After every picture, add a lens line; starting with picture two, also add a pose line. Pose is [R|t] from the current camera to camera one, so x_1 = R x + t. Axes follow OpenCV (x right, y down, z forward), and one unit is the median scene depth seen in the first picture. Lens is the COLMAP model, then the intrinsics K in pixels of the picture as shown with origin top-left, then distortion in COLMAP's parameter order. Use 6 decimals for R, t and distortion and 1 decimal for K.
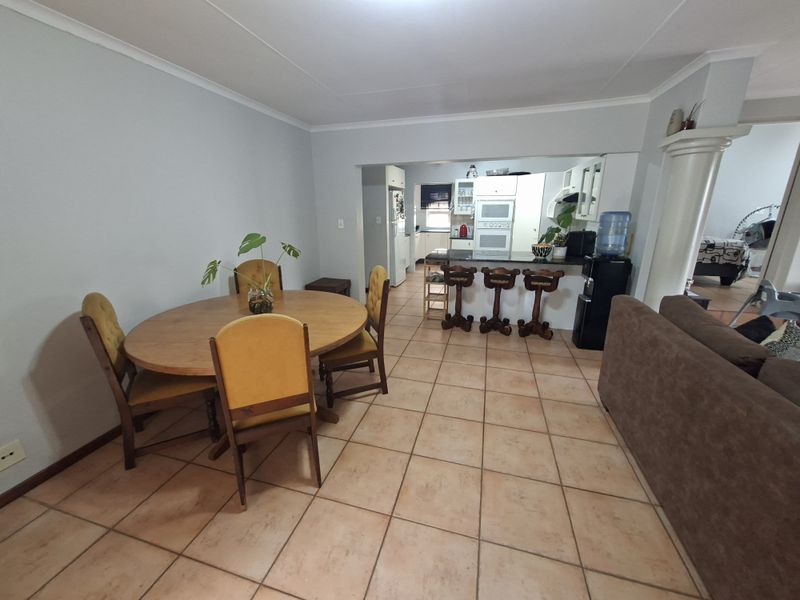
lens RADIAL K [[315.5, 0, 398.0], [0, 315.5, 296.6], [0, 0, 1]] dist [-0.002292, 0.000054]
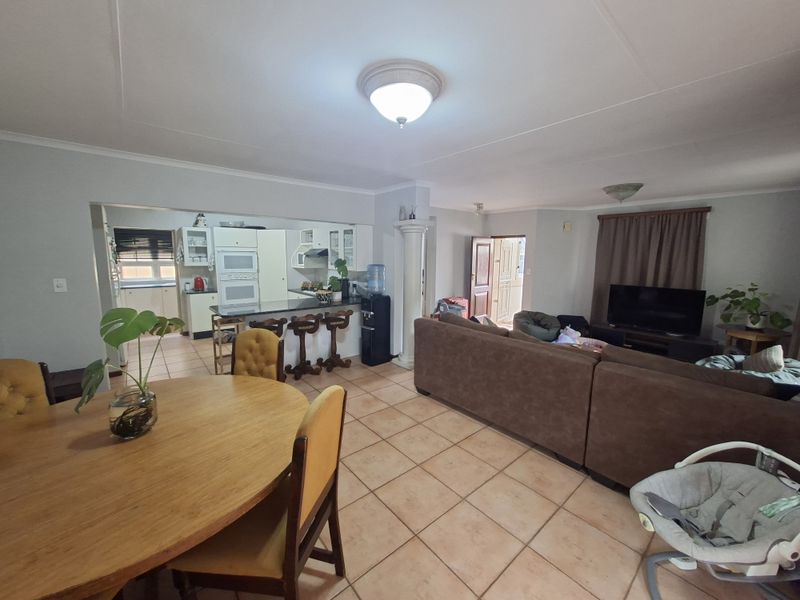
lens RADIAL K [[315.5, 0, 398.0], [0, 315.5, 296.6], [0, 0, 1]] dist [-0.002292, 0.000054]
pose [[0.562693, -0.094443, 0.821253, -0.375732], [0.211511, 0.976832, -0.032585, -0.048055], [-0.799149, 0.192039, 0.569633, 0.101210]]
